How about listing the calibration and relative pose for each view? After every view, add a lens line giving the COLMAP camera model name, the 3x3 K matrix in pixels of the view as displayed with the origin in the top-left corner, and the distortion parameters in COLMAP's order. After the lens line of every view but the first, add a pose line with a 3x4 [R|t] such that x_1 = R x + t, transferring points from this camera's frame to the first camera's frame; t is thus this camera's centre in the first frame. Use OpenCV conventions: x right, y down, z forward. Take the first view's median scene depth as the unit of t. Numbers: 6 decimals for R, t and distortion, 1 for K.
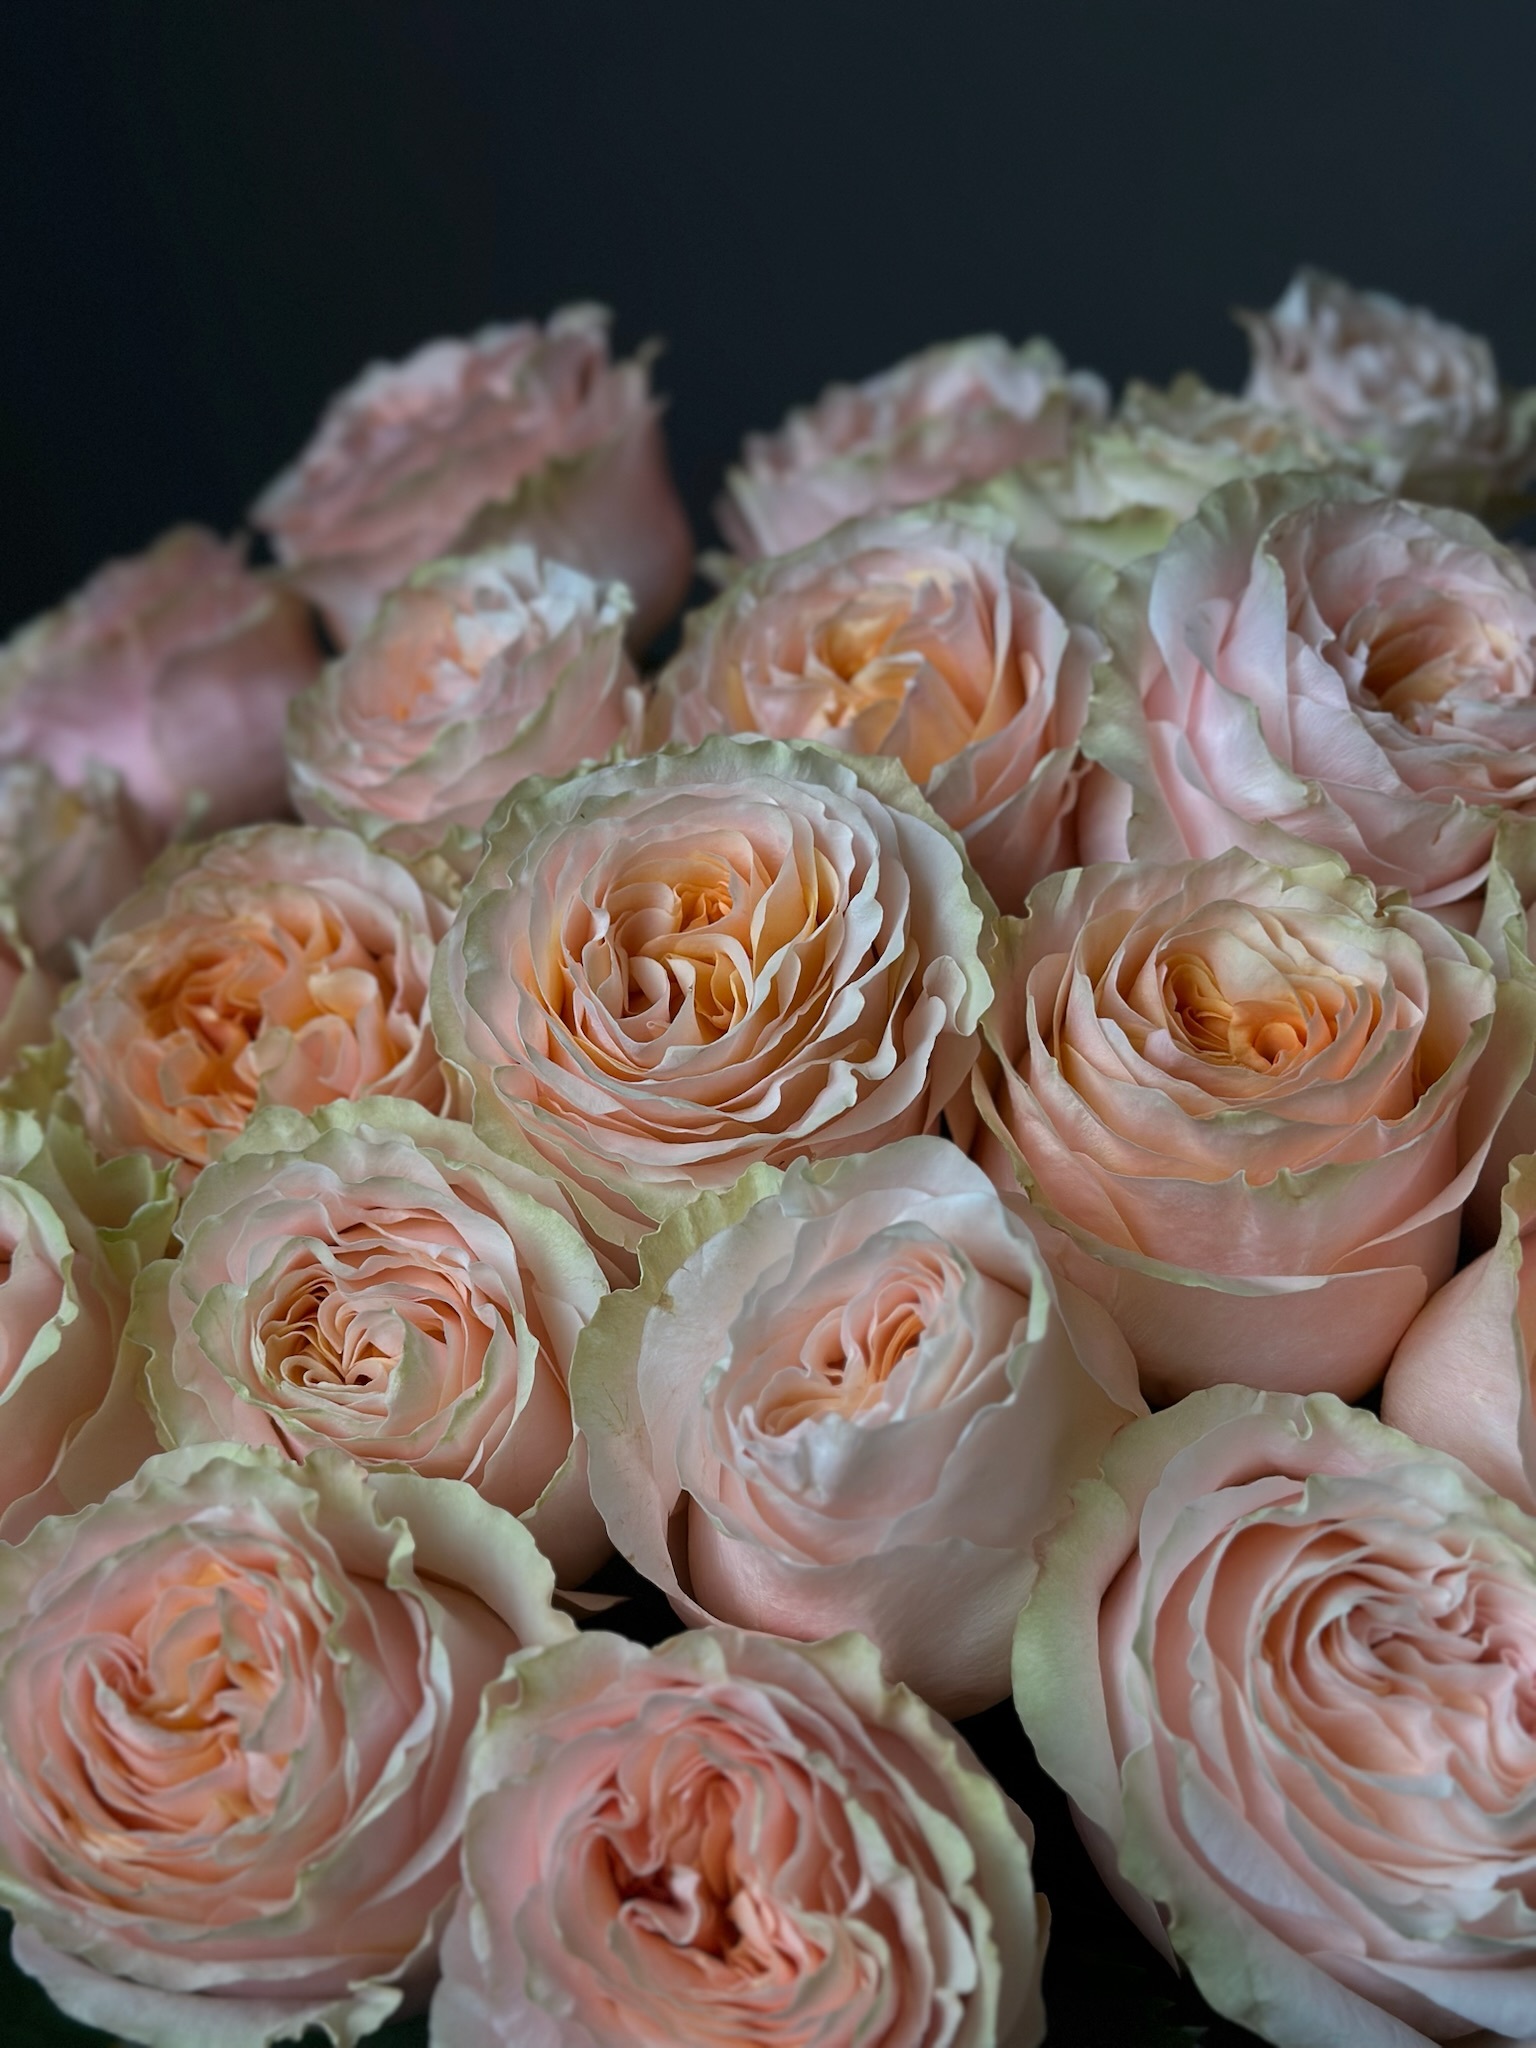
lens RADIAL K [[2840.3, 0, 778.6], [0, 2840.3, 1008.8], [0, 0, 1]] dist [0.119461, 0.000000]
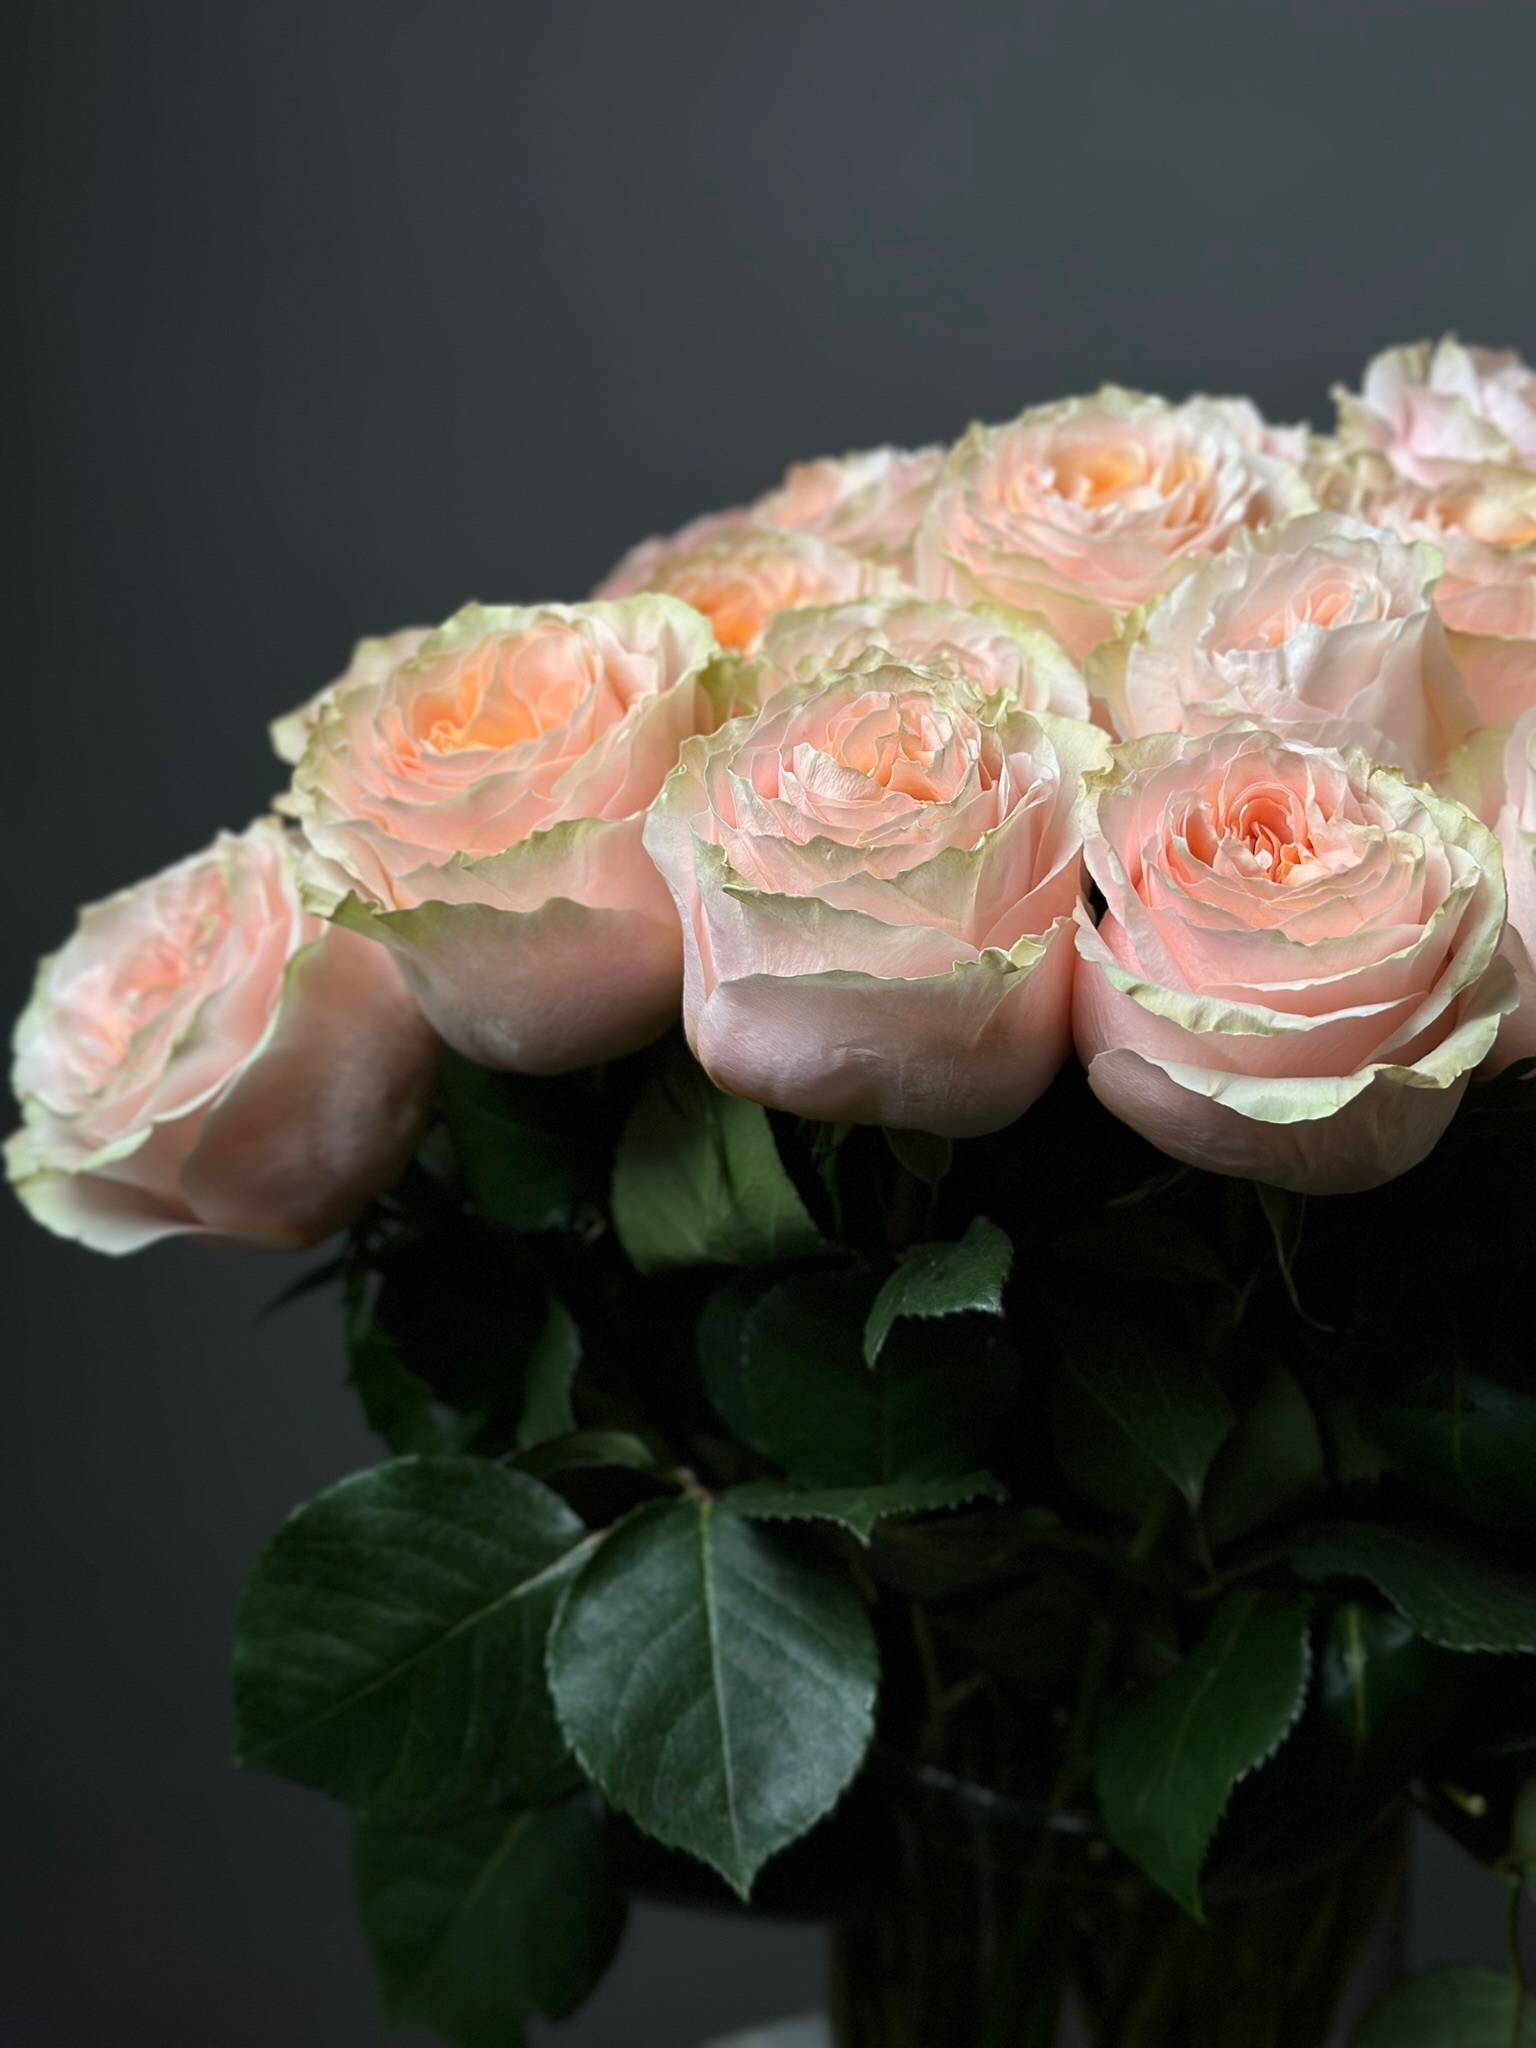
lens RADIAL K [[2840.3, 0, 746.5], [0, 2840.3, 1076.9], [0, 0, 1]] dist [0.119461, 0.000000]
pose [[0.992935, 0.017871, 0.117303, -0.372833], [0.033033, 0.907882, -0.417923, 0.830760], [-0.113966, 0.418846, 0.900877, -0.140344]]
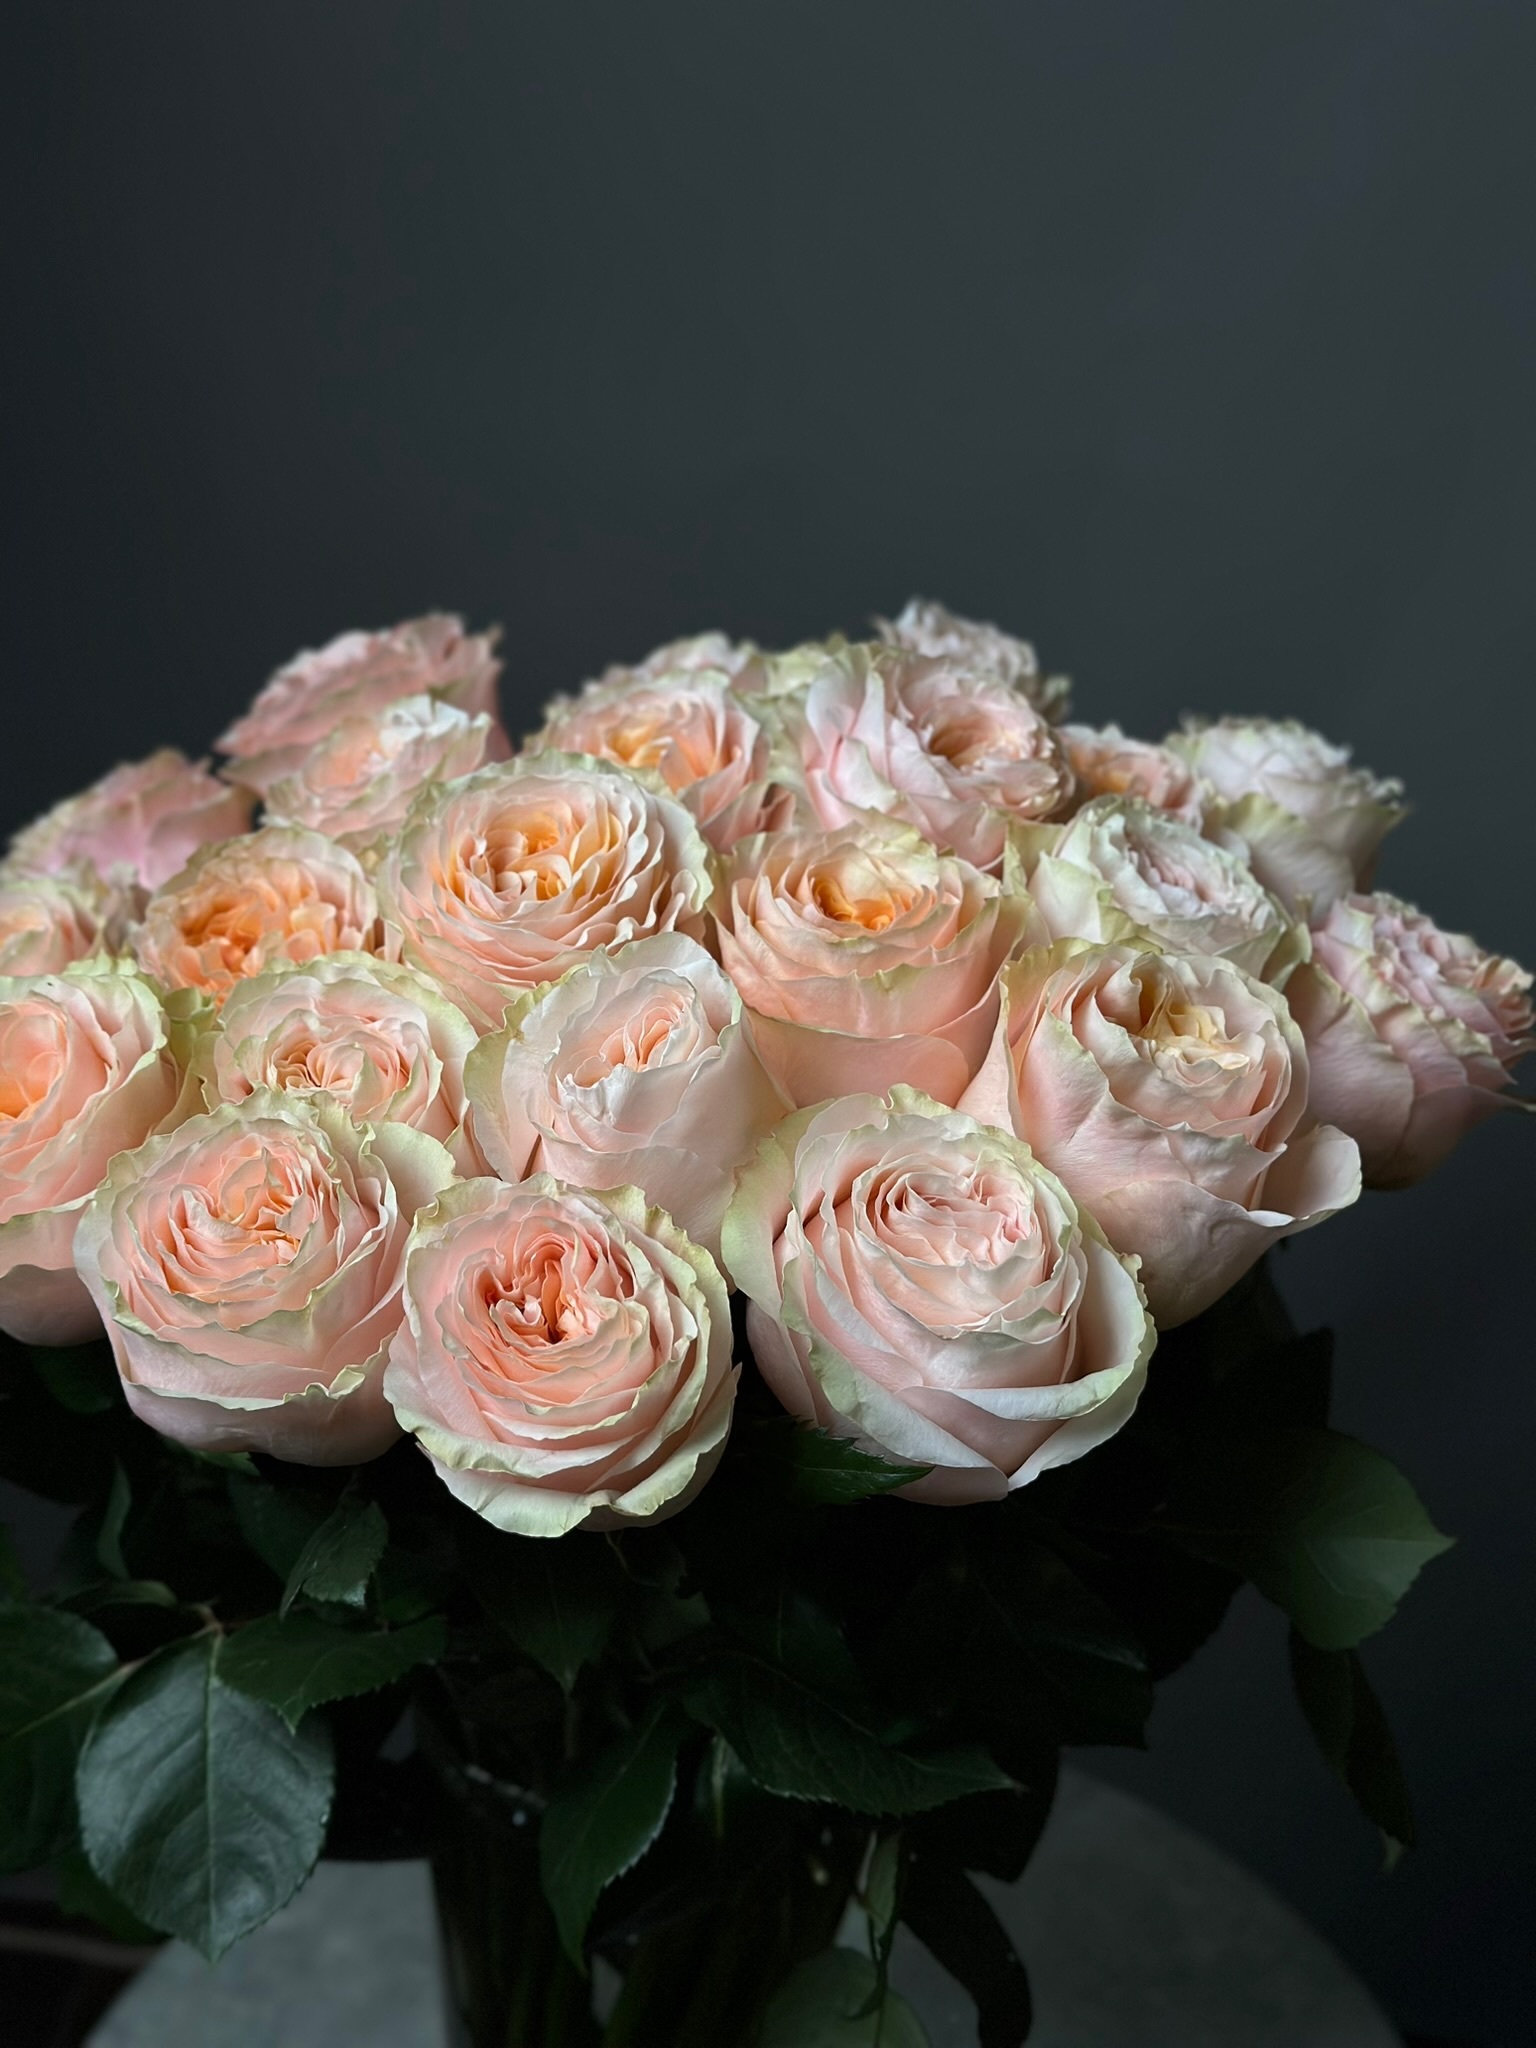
lens RADIAL K [[2840.3, 0, 770.3], [0, 2840.3, 1035.1], [0, 0, 1]] dist [0.119461, 0.000000]
pose [[0.996218, 0.017757, 0.085057, -0.033094], [0.001938, 0.974111, -0.226064, 0.462417], [-0.086869, 0.225373, 0.970392, -0.630743]]
